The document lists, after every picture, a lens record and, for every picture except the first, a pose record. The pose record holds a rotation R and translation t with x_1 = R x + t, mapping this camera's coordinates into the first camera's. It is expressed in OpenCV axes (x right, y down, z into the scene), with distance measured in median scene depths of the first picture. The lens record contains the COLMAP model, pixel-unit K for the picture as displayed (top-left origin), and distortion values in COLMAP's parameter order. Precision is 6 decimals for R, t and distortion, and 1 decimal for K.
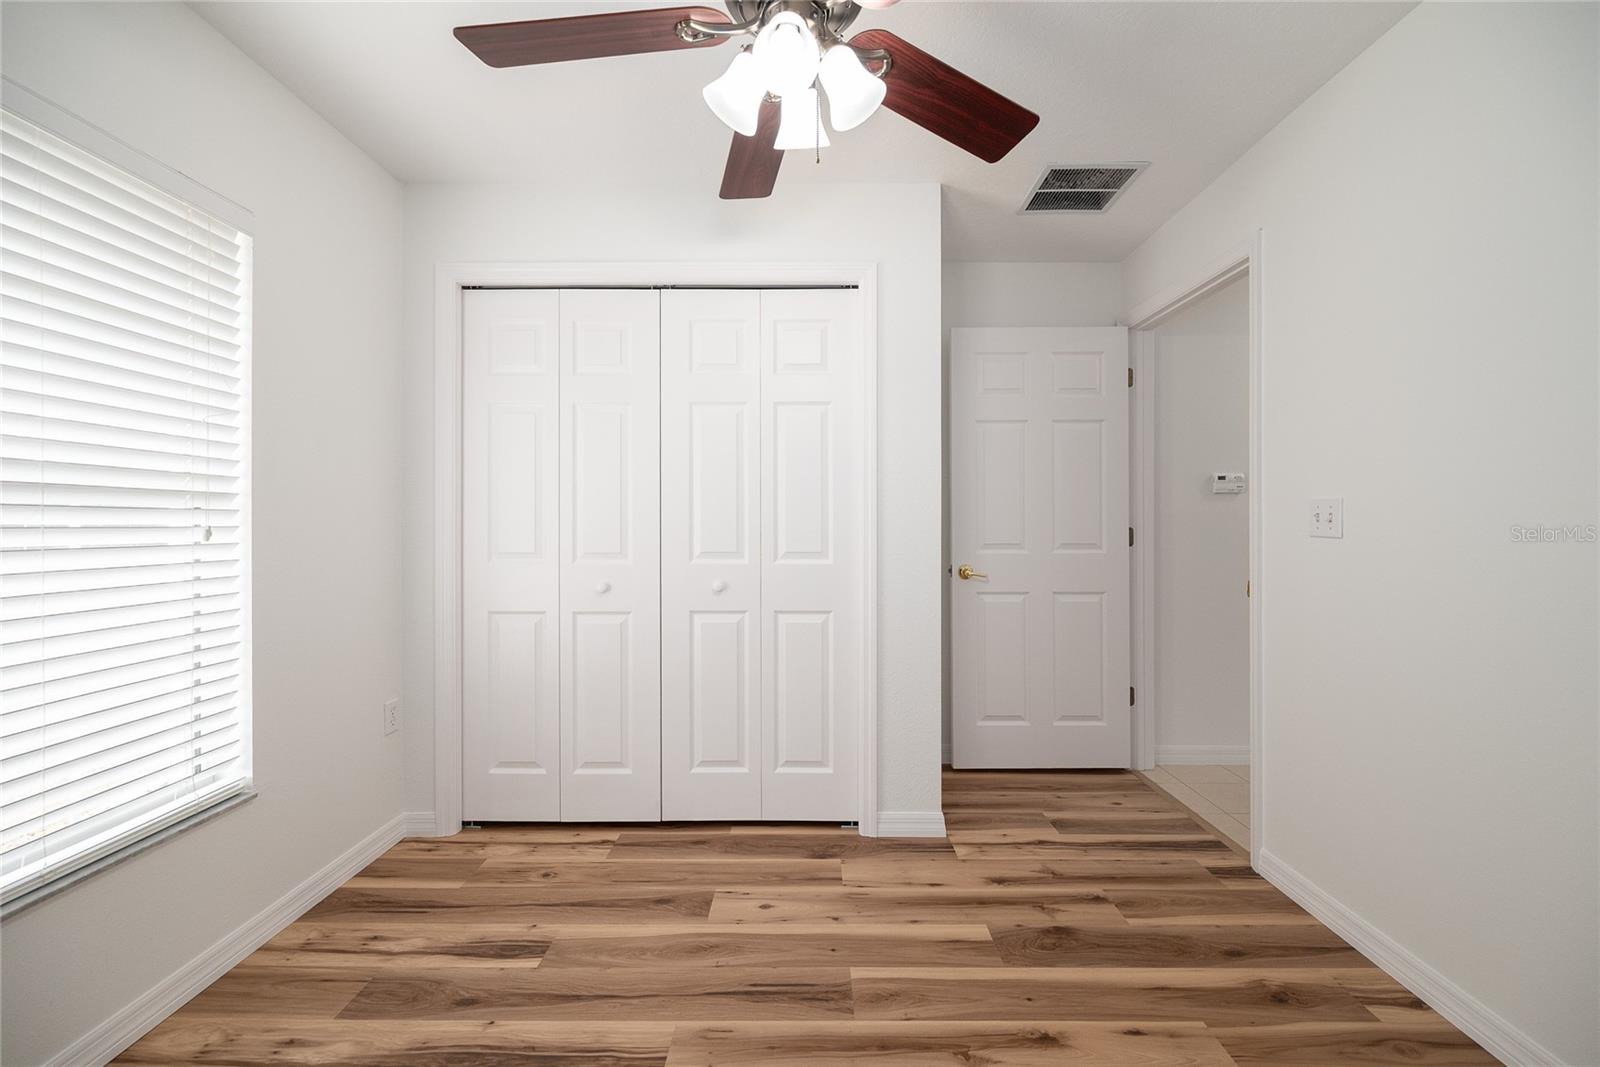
lens RADIAL K [[644.1, 0, 791.5], [0, 644.1, 519.3], [0, 0, 1]] dist [0.000730, -0.000195]
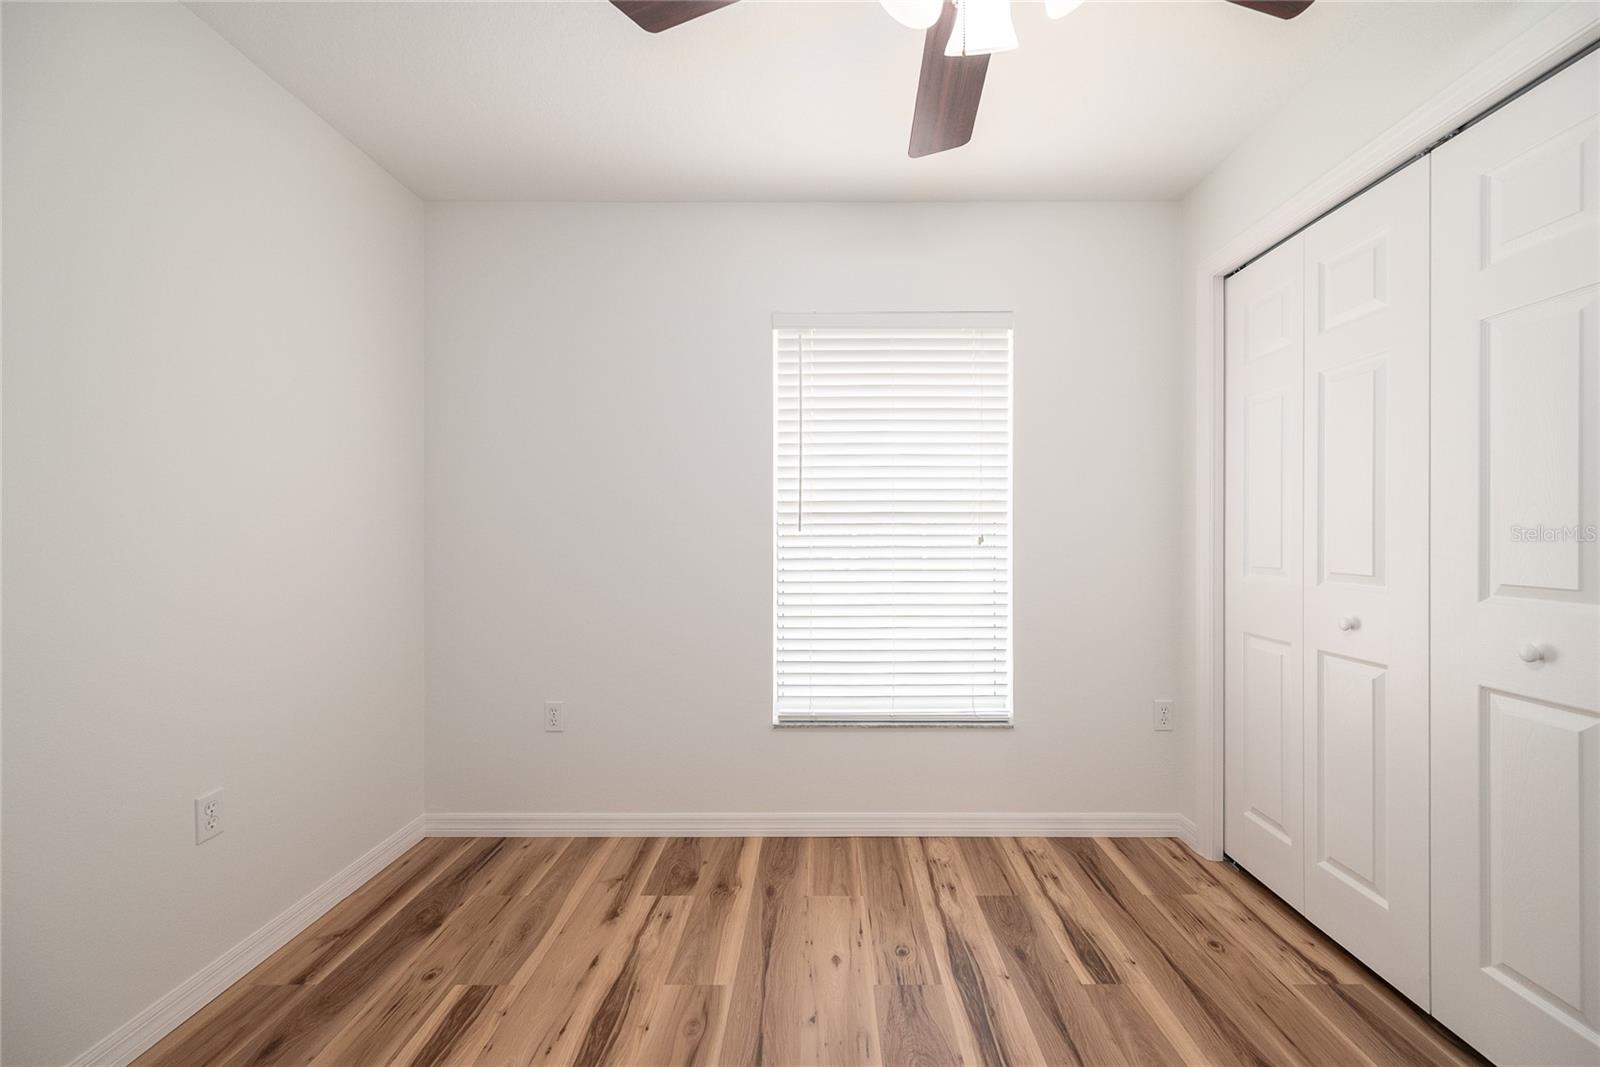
lens RADIAL K [[611.9, 0, 809.3], [0, 611.9, 534.5], [0, 0, 1]] dist [-0.001771, 0.000016]
pose [[0.025032, -0.000859, -0.999686, 0.452444], [0.007050, 0.999975, -0.000683, 0.006864], [0.999662, -0.007030, 0.025038, 0.487173]]
